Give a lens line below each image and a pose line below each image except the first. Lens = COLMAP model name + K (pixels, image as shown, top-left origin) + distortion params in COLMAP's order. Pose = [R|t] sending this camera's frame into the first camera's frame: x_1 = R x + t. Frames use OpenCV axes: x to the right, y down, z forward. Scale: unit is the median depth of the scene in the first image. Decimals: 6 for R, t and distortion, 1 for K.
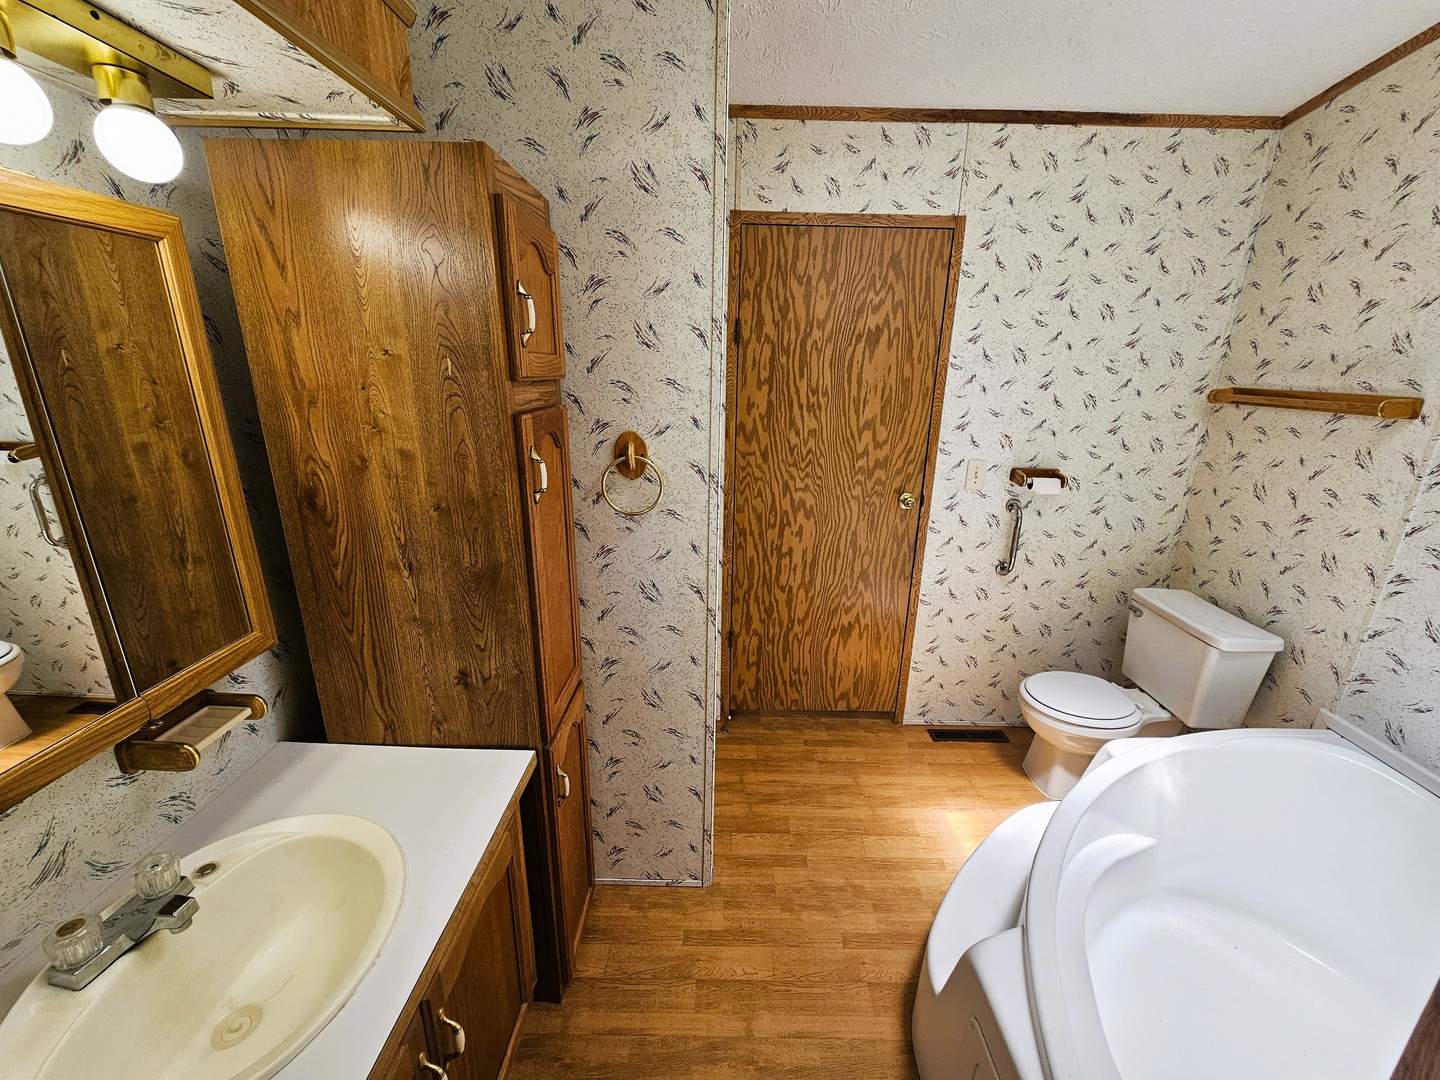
lens RADIAL K [[587.7, 0, 720.2], [0, 587.7, 542.9], [0, 0, 1]] dist [-0.003101, -0.000567]
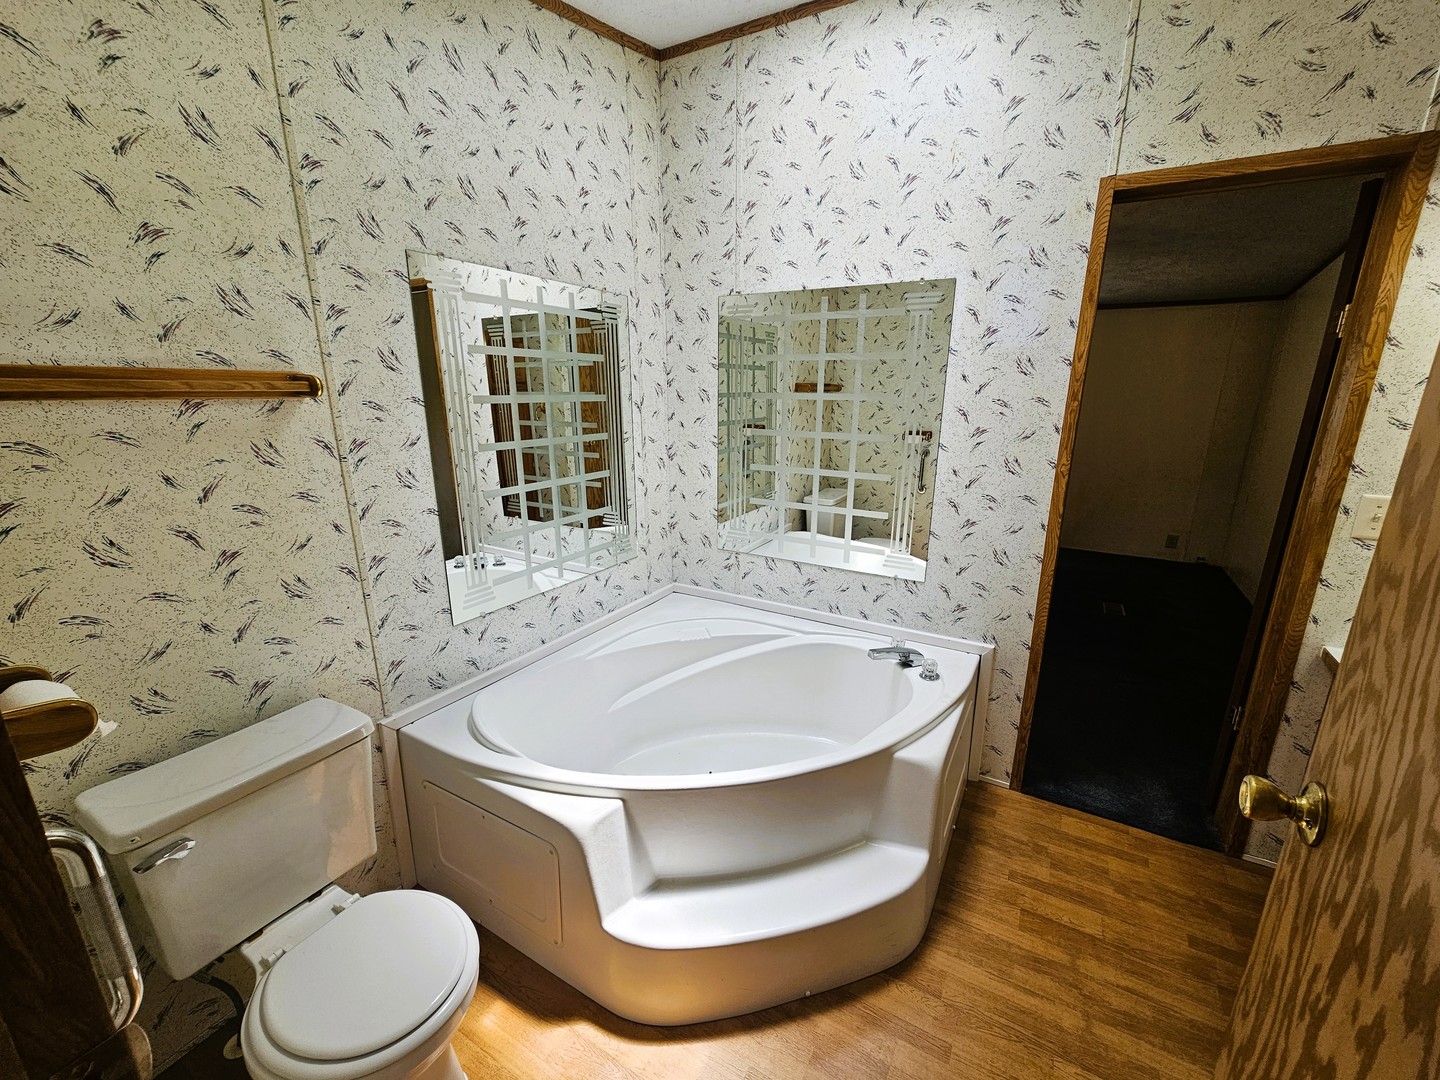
lens RADIAL K [[587.7, 0, 721.1], [0, 587.7, 548.0], [0, 0, 1]] dist [-0.003101, -0.000567]
pose [[-0.869003, -0.147052, 0.472451, 0.152860], [0.128741, 0.854738, 0.502841, -0.269947], [-0.477765, 0.497794, -0.723838, 1.031598]]
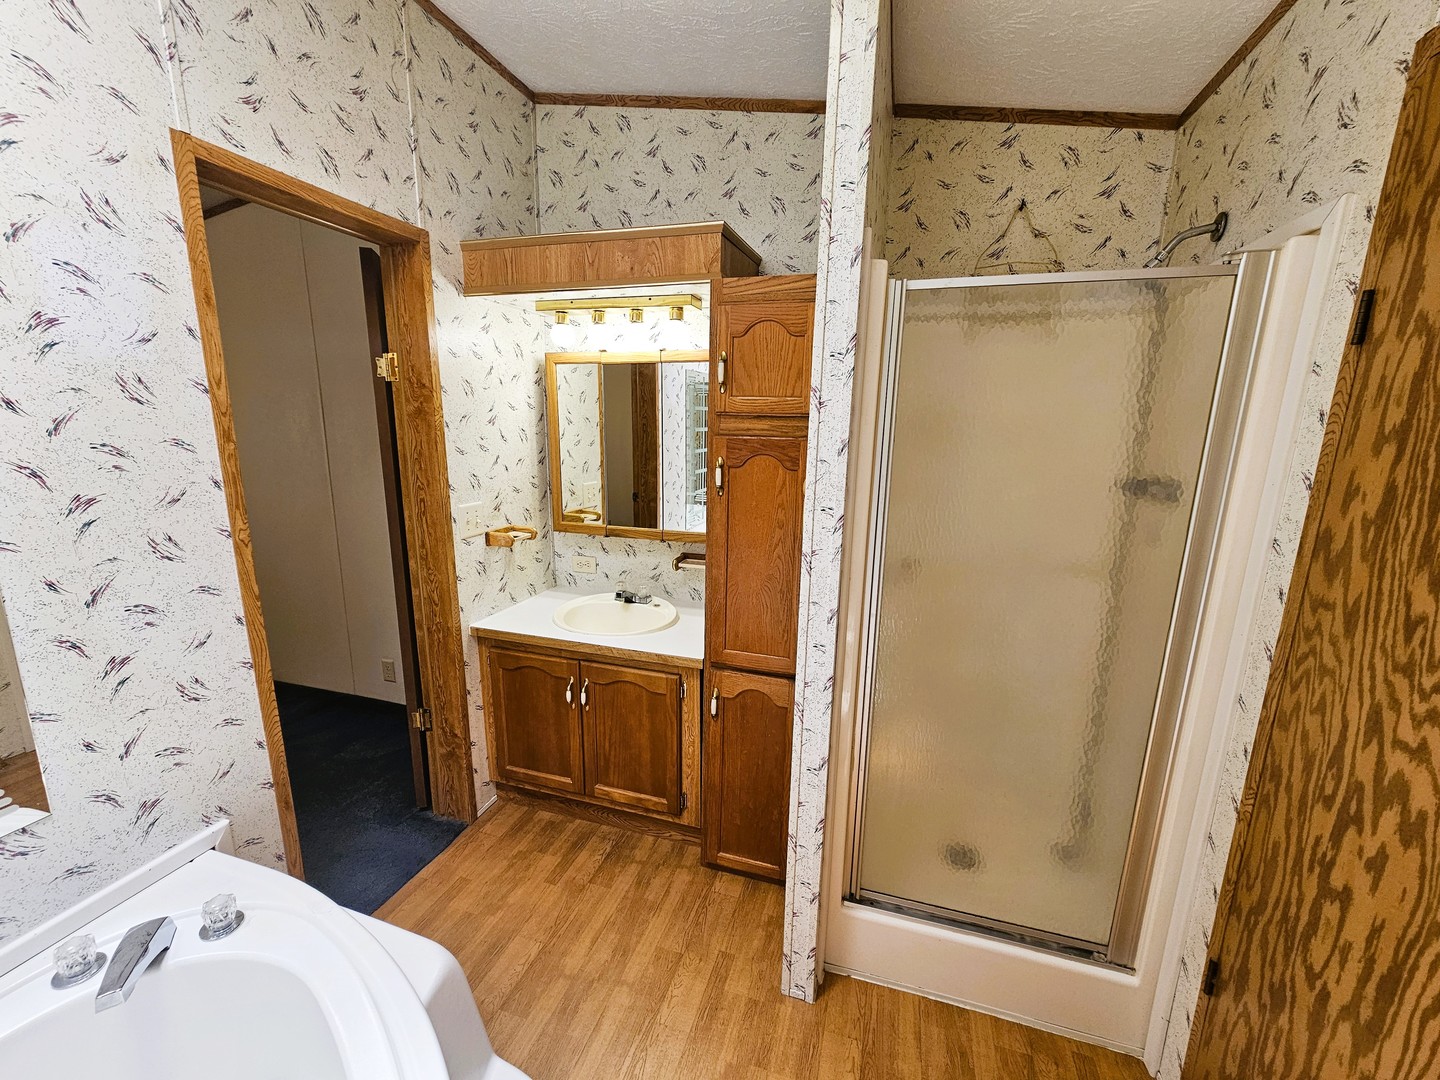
lens RADIAL K [[587.7, 0, 726.1], [0, 587.7, 546.5], [0, 0, 1]] dist [-0.003101, -0.000567]
pose [[-0.279616, 0.176290, -0.943788, 0.575536], [-0.301376, 0.917199, 0.260612, -0.176854], [0.911585, 0.357307, -0.203334, 0.709574]]
